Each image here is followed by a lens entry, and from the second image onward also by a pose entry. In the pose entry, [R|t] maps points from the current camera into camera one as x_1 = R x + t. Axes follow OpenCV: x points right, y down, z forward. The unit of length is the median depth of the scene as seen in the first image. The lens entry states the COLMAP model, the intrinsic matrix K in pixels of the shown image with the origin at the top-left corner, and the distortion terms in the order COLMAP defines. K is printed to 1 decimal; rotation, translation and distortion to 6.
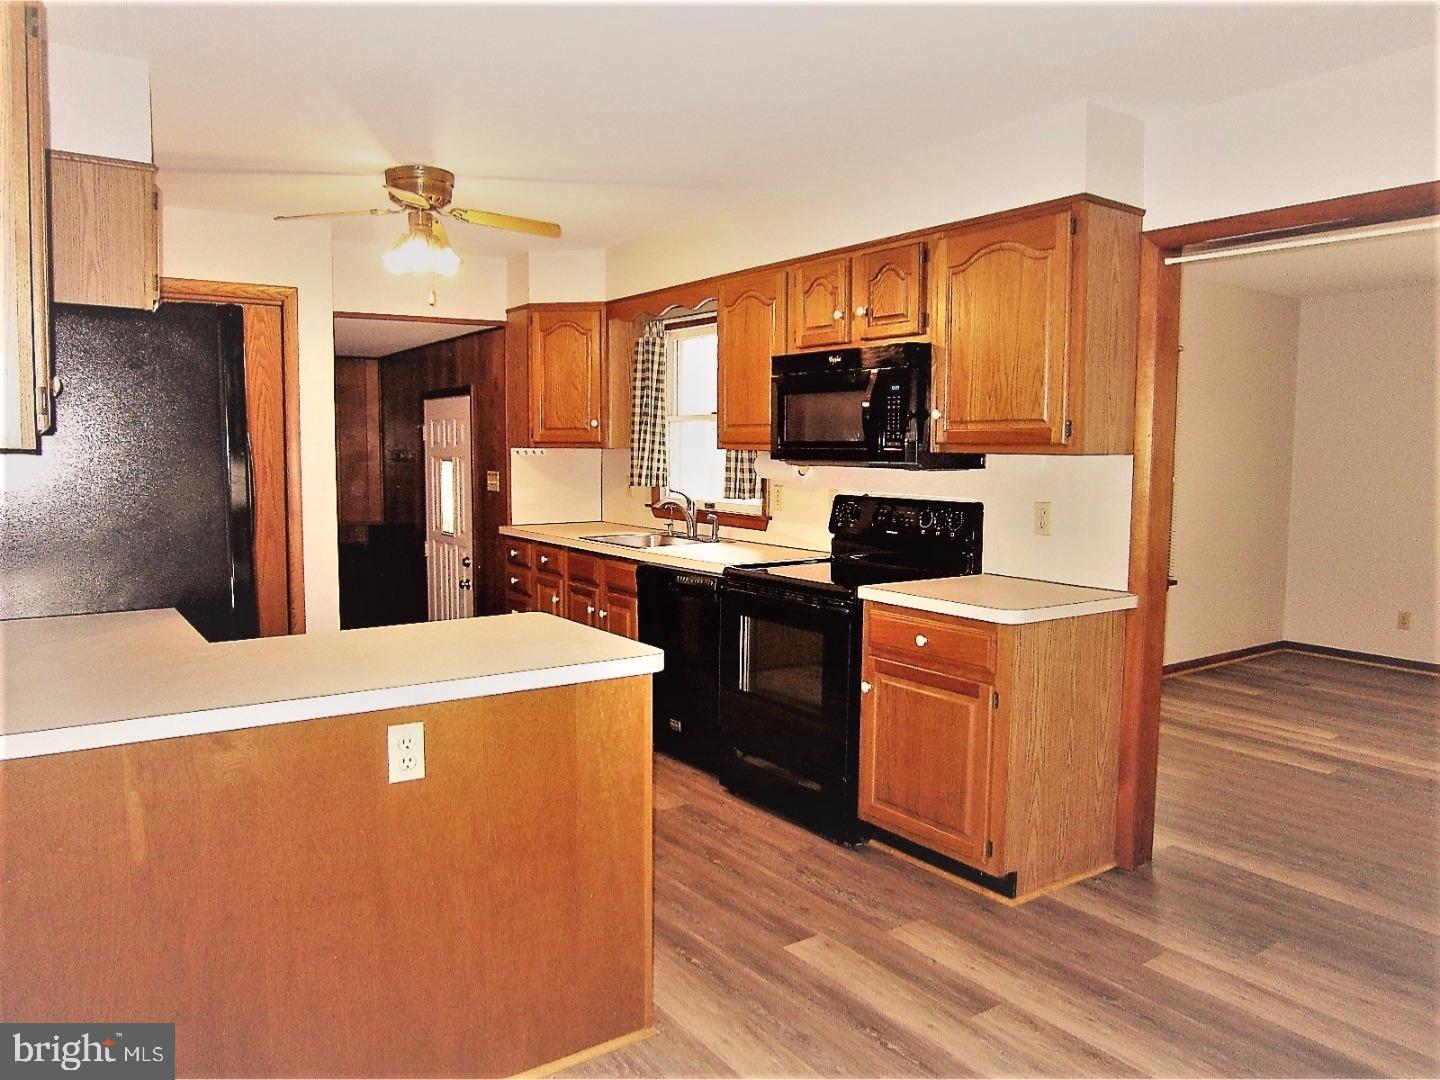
lens RADIAL K [[1028.5, 0, 718.1], [0, 1028.5, 542.3], [0, 0, 1]] dist [-0.053054, 0.006641]
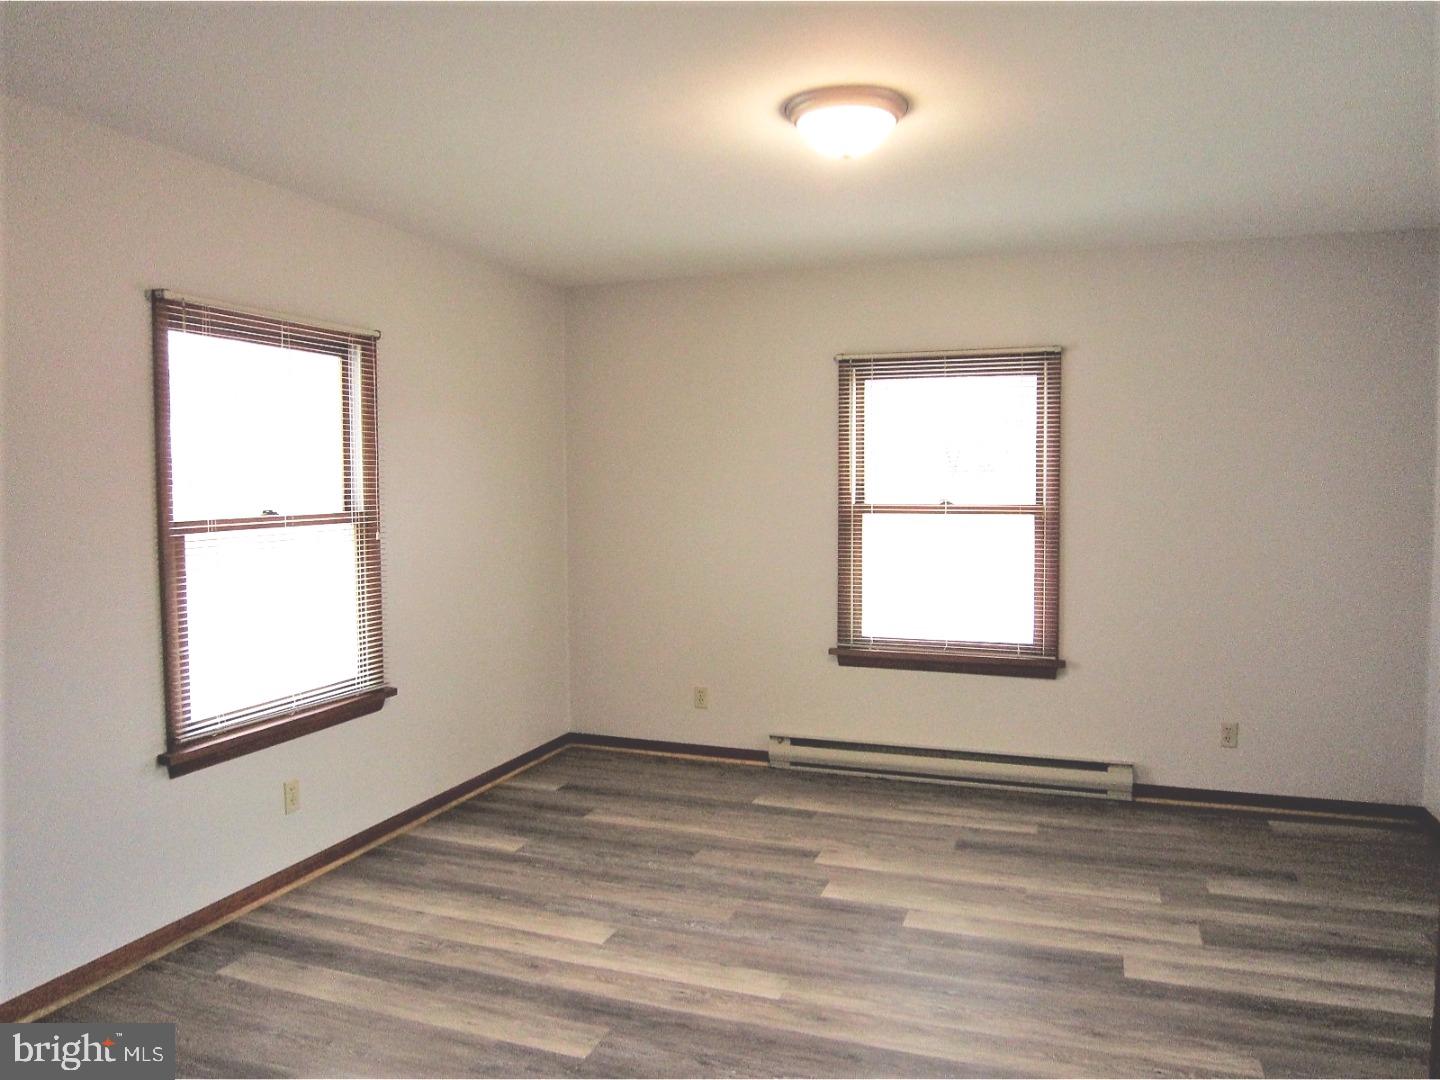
lens RADIAL K [[1021.9, 0, 721.5], [0, 1021.9, 560.5], [0, 0, 1]] dist [-0.058983, 0.019604]
pose [[0.820286, -0.051377, 0.569642, 0.450656], [0.062135, 0.998068, 0.000542, -0.055727], [-0.568569, 0.034951, 0.821893, 0.601677]]
